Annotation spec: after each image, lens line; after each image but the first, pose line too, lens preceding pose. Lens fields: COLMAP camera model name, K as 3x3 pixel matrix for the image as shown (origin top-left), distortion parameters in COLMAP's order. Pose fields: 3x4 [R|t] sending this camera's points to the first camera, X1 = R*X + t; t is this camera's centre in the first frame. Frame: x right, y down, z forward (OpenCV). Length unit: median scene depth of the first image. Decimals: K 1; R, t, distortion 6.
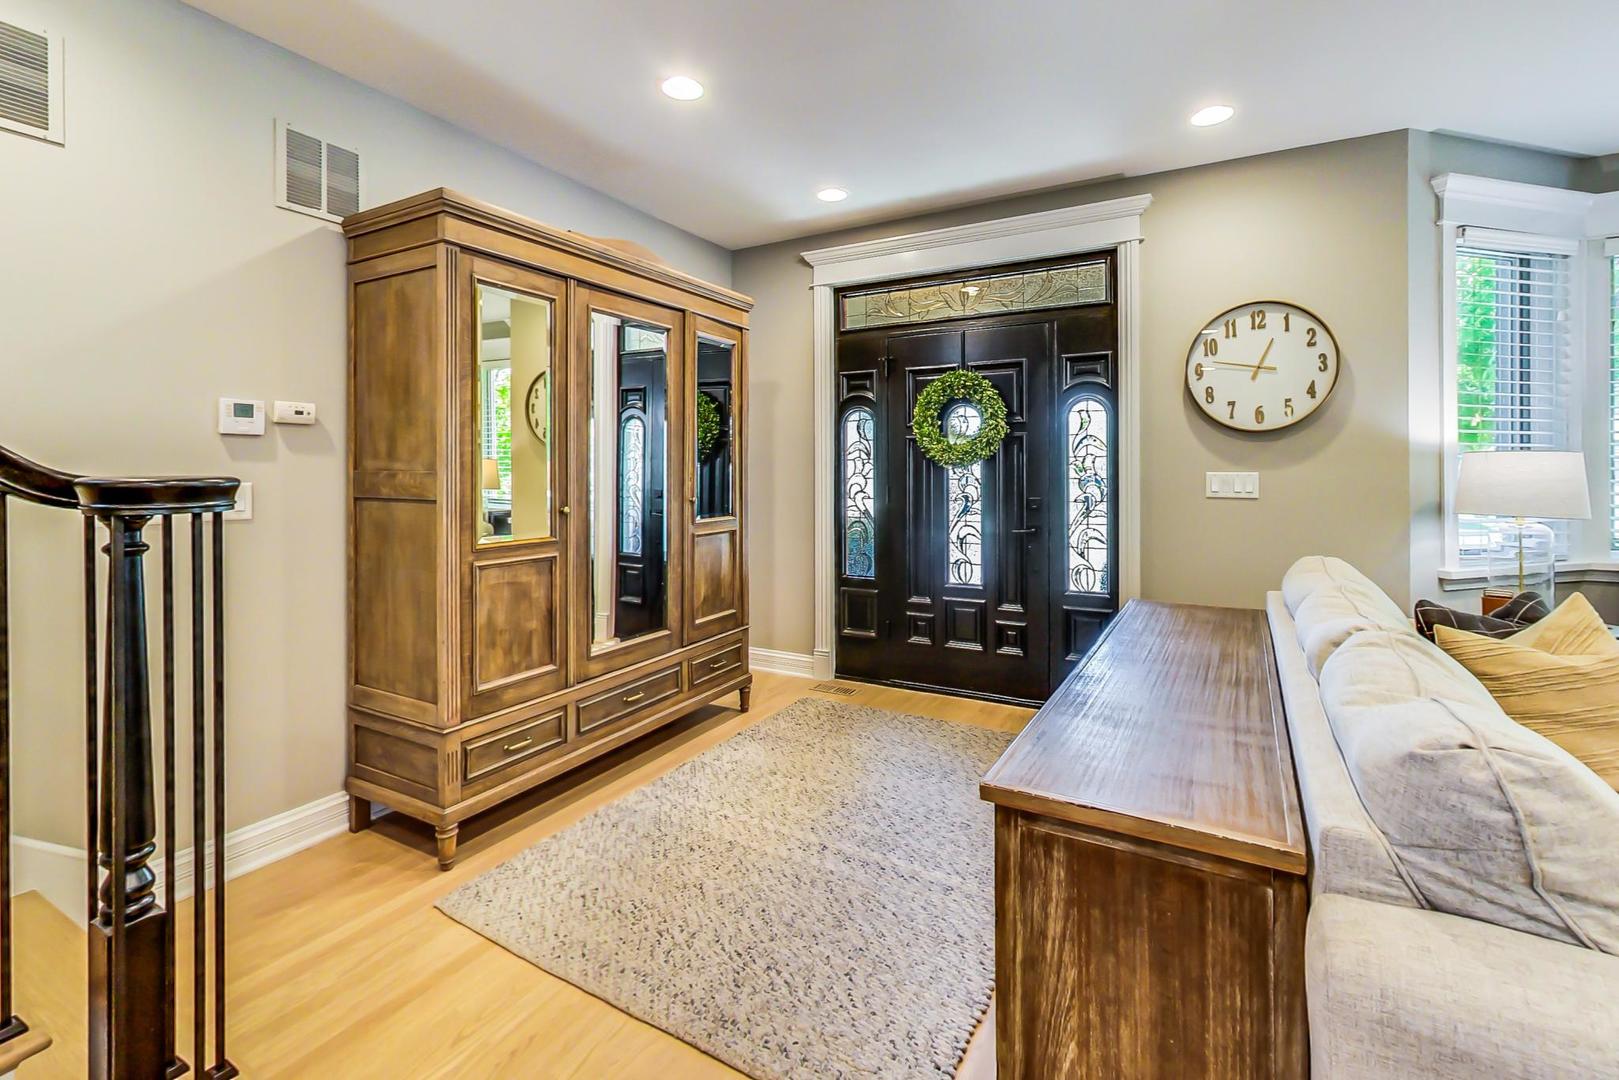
lens RADIAL K [[717.8, 0, 823.3], [0, 717.8, 469.7], [0, 0, 1]] dist [-0.002968, 0.000409]
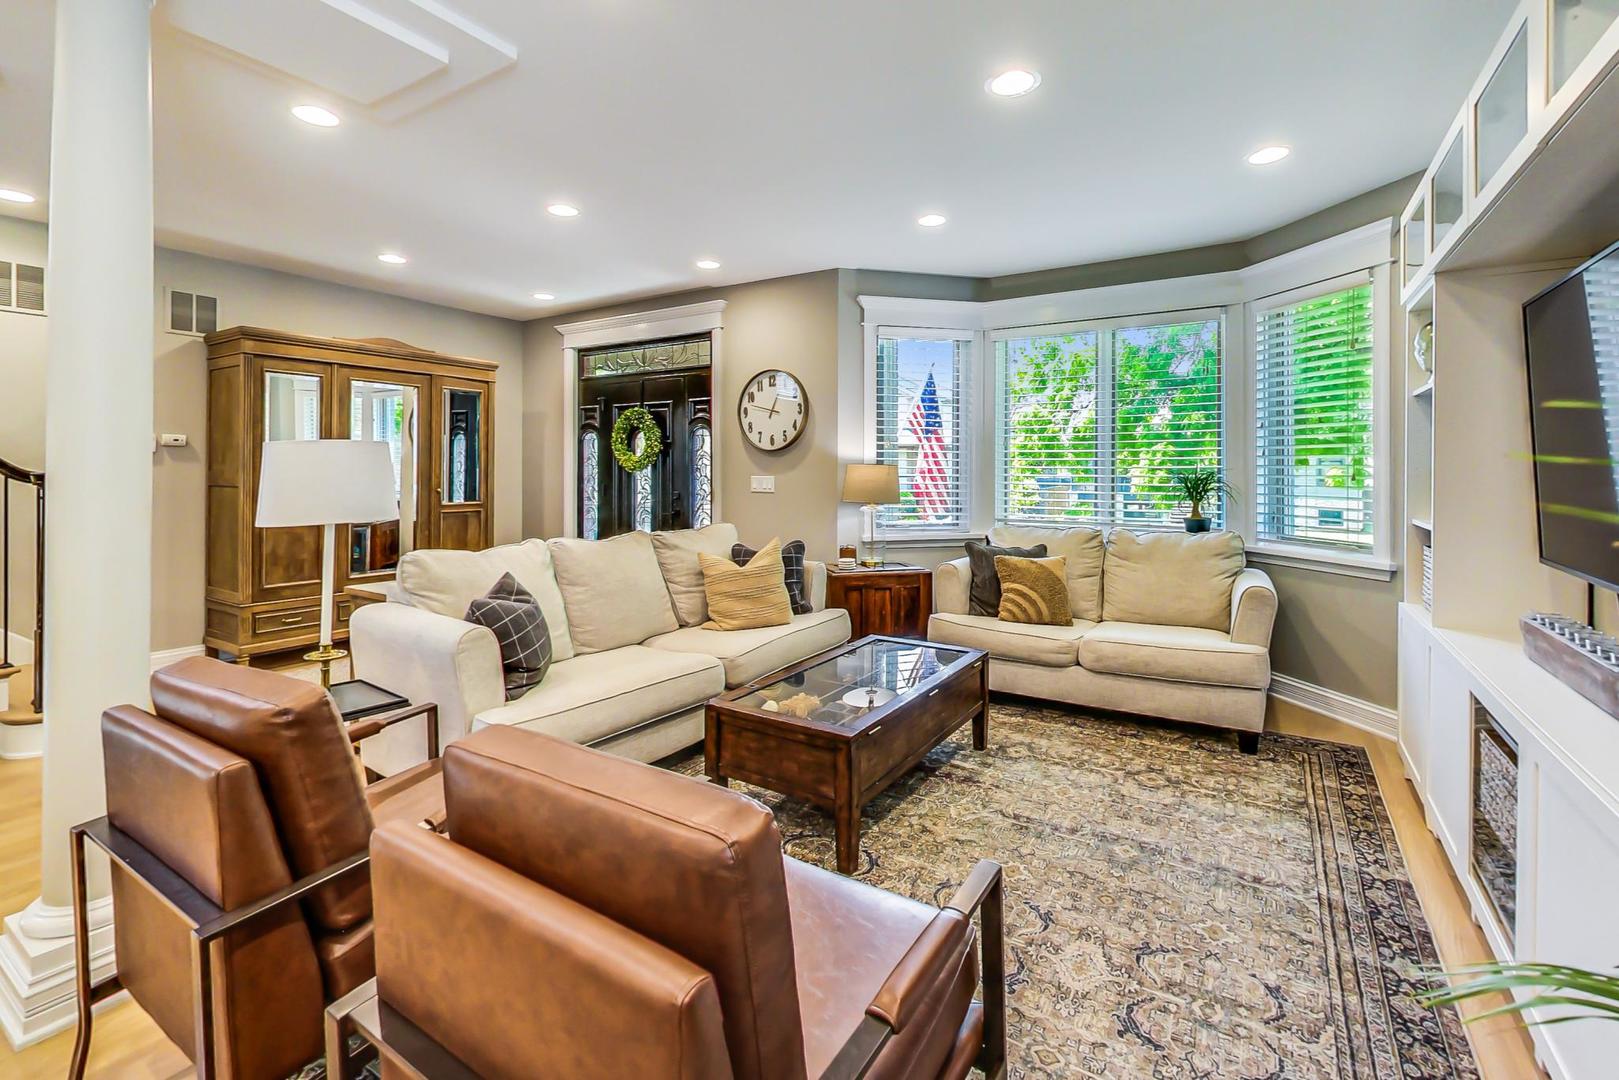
lens RADIAL K [[717.8, 0, 823.3], [0, 717.8, 469.7], [0, 0, 1]] dist [-0.002968, 0.000409]
pose [[0.998666, 0.006219, -0.051265, 0.824403], [-0.006529, 0.999961, -0.005884, -0.000961], [0.051227, 0.006211, 0.998668, -0.617216]]
